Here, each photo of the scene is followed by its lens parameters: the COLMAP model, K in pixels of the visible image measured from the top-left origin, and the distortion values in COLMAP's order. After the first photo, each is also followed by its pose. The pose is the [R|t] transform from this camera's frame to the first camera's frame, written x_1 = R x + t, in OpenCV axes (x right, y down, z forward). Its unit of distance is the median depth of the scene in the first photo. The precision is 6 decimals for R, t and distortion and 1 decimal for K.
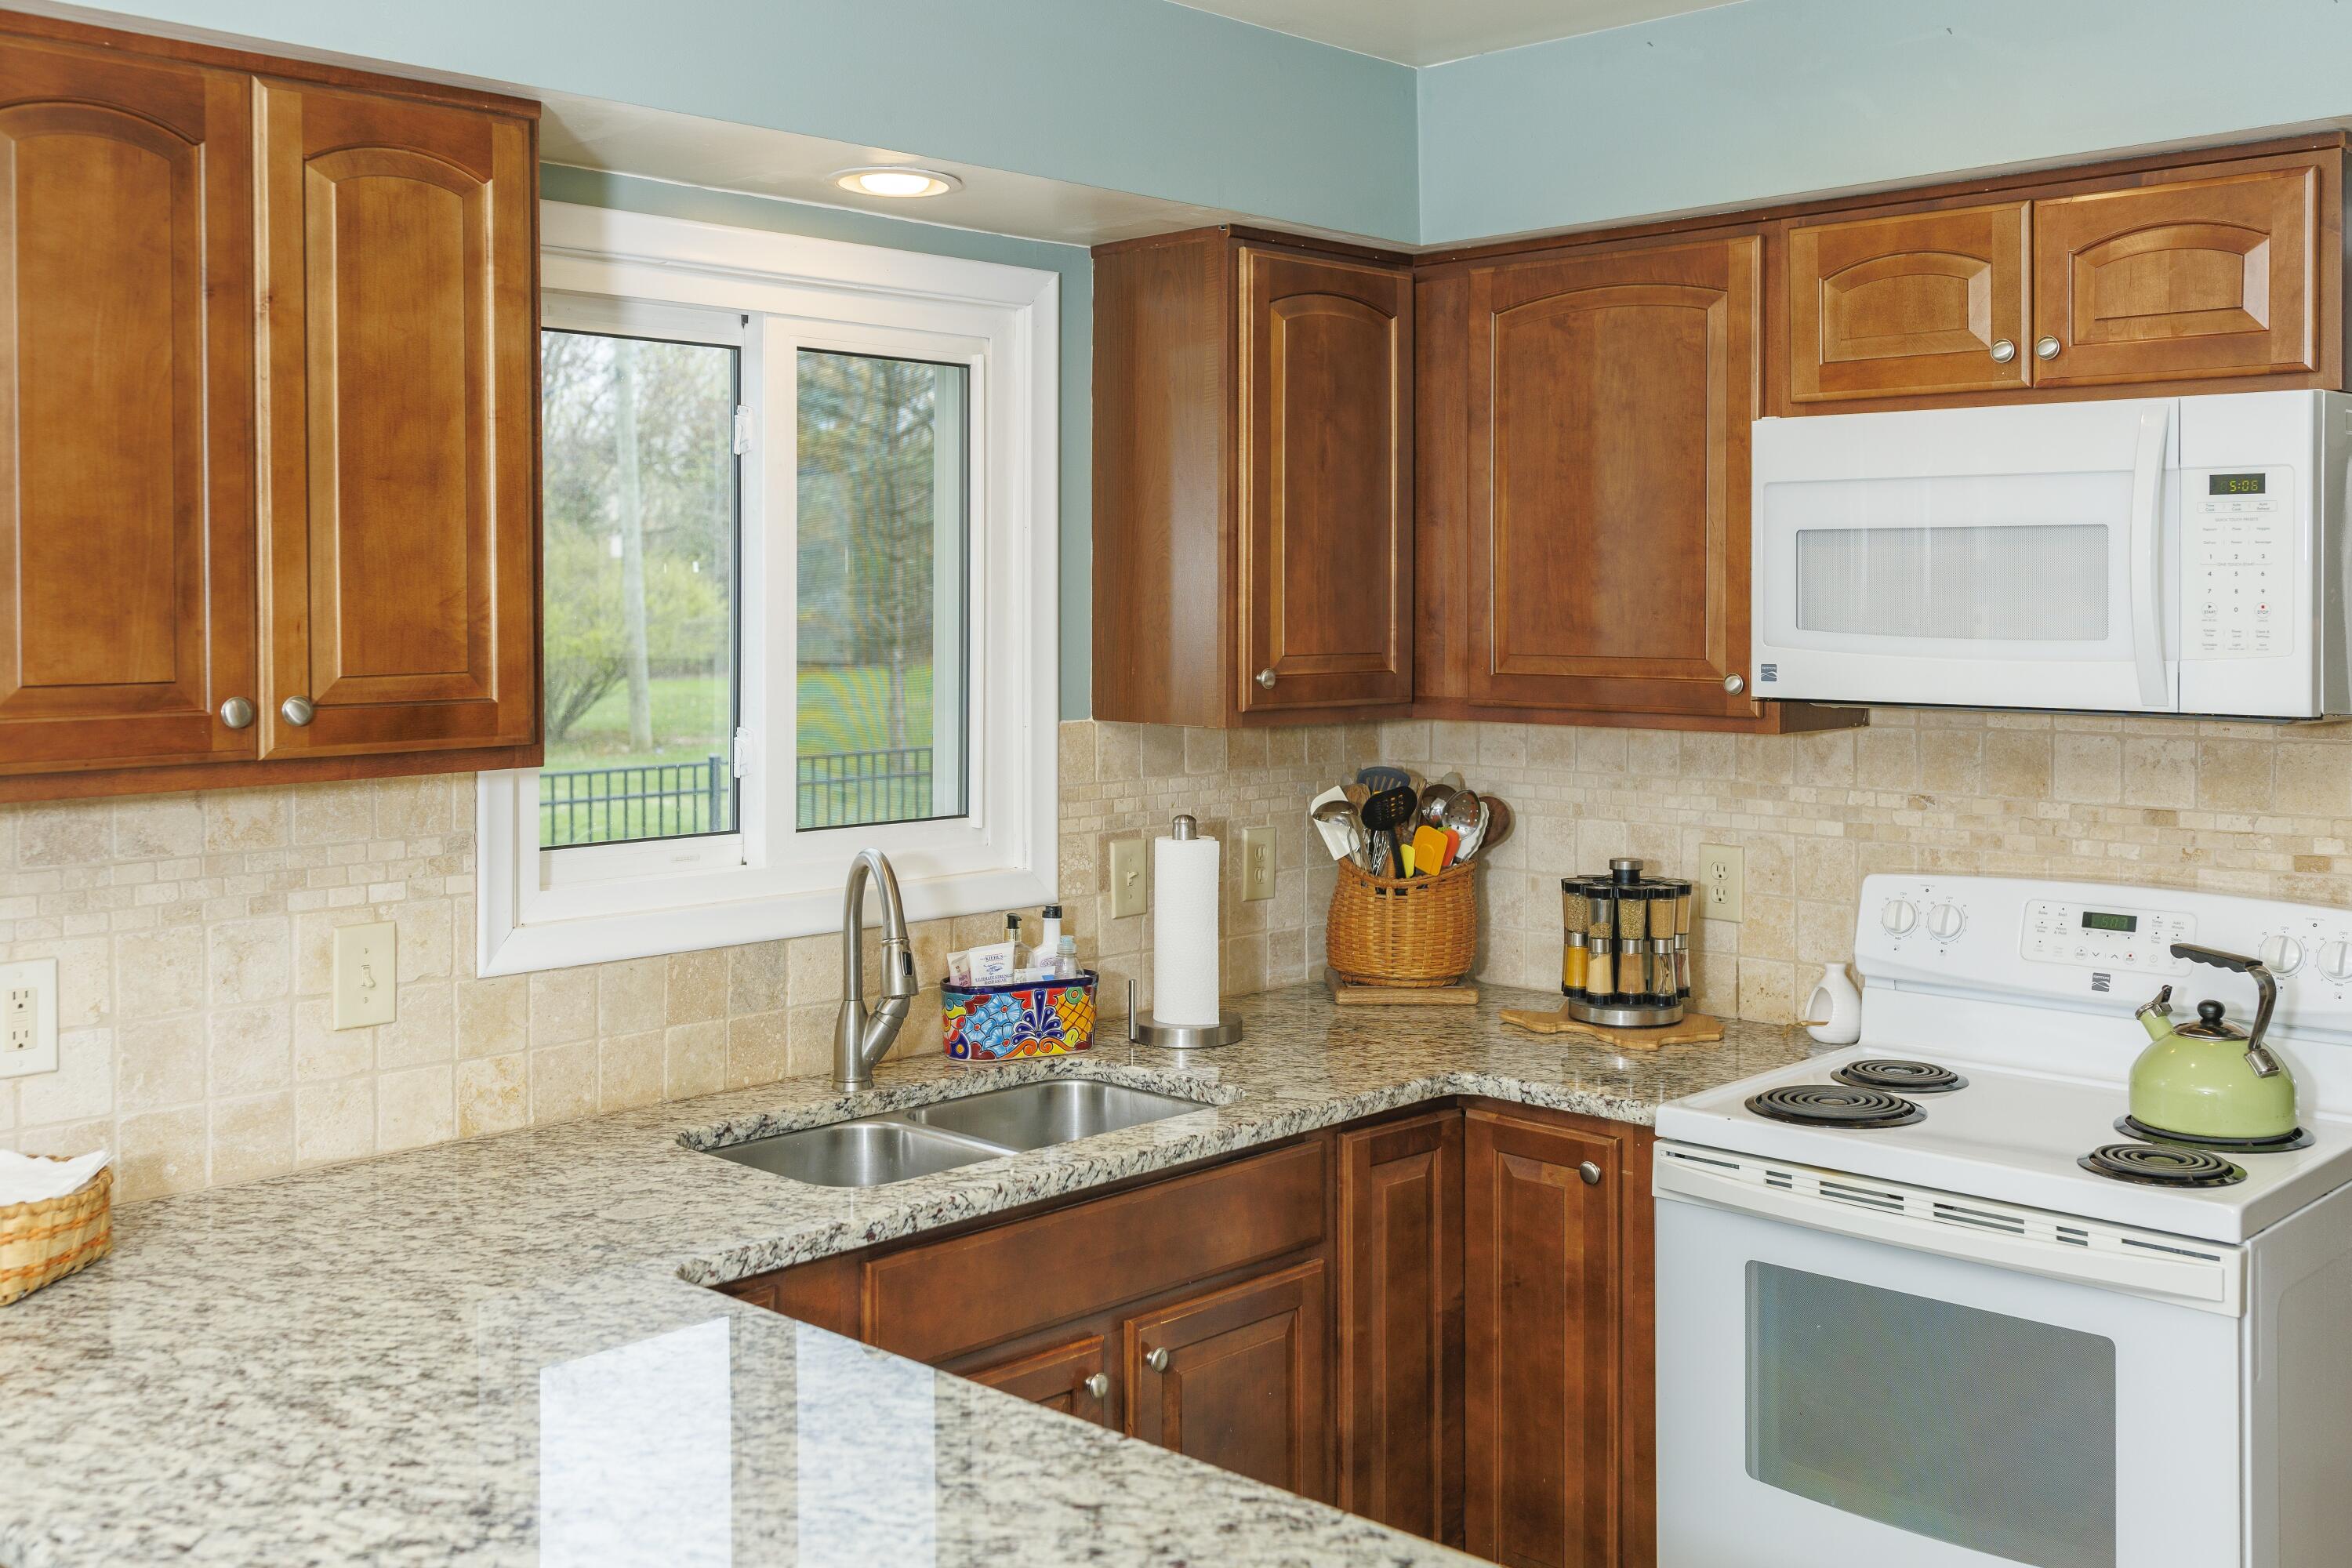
lens RADIAL K [[2328.6, 0, 1176.0], [0, 2328.6, 784.0], [0, 0, 1]] dist [0.006798, -0.005849]
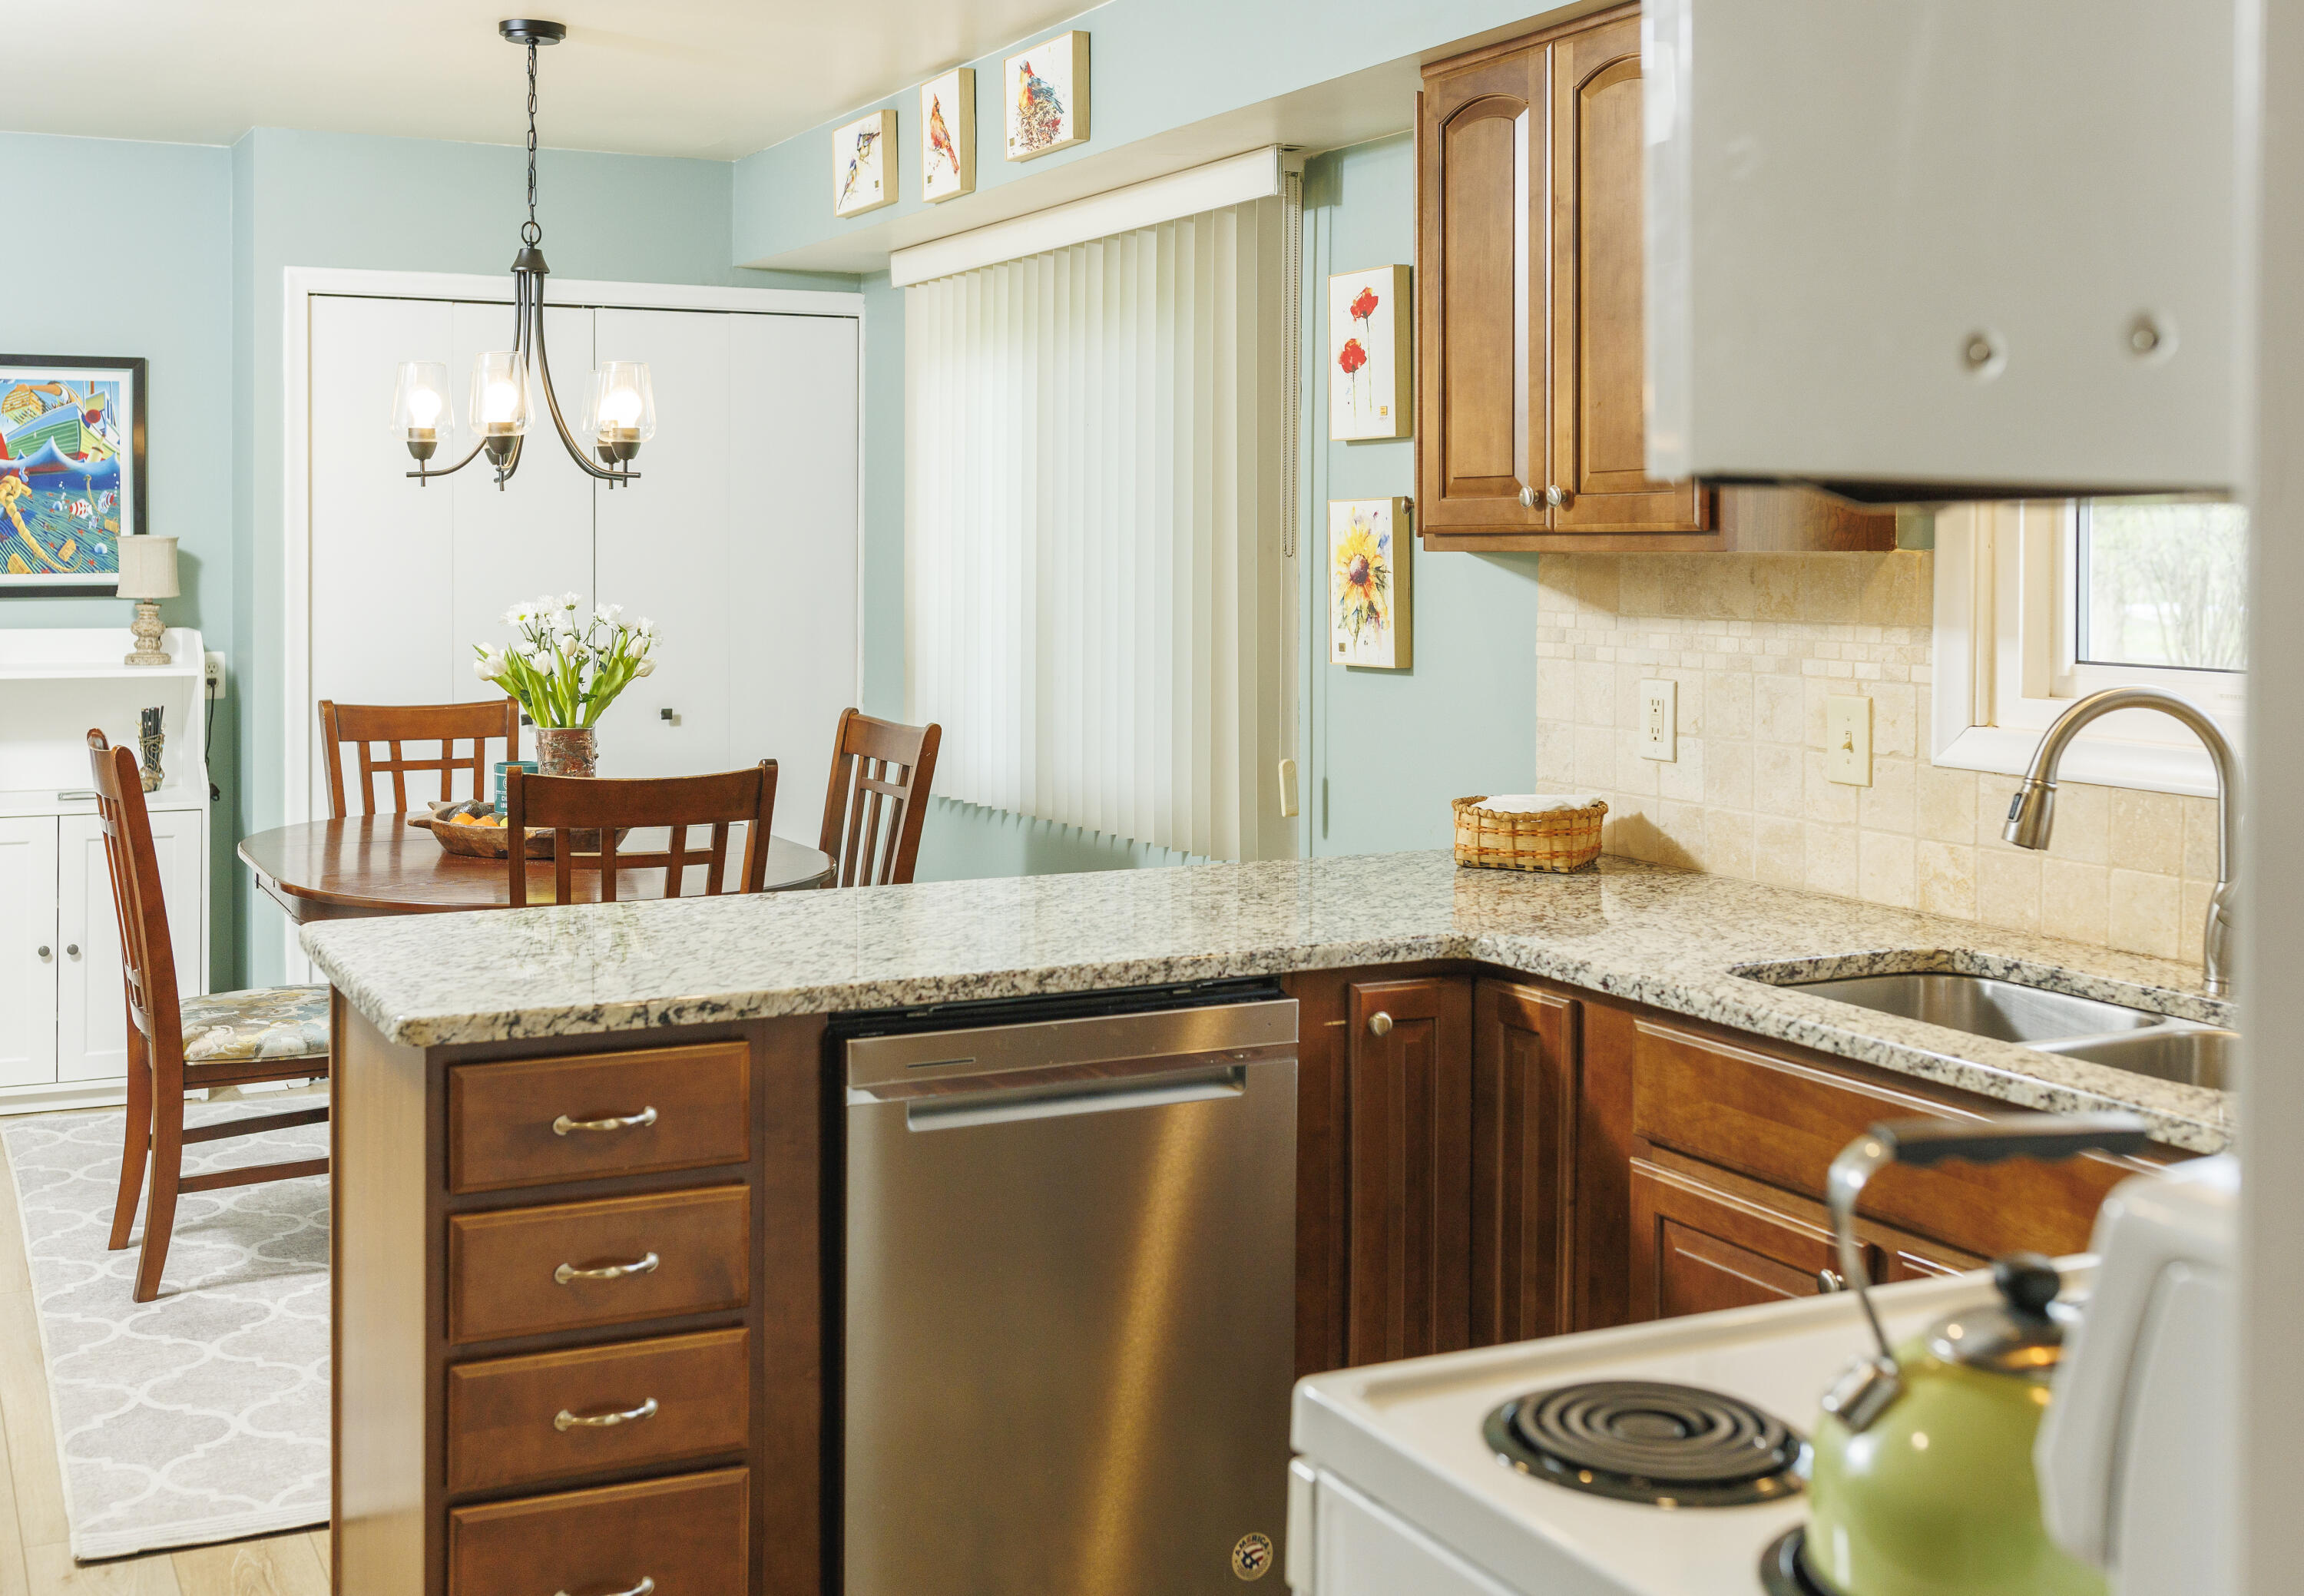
lens RADIAL K [[2569.5, 0, 1152.0], [0, 2569.5, 798.0], [0, 0, 1]] dist [0.009768, 0.004946]
pose [[-0.358638, 0.086731, -0.929439, 0.961901], [-0.080266, 0.989122, 0.123272, -0.018929], [0.930019, 0.118812, -0.347775, 1.120074]]
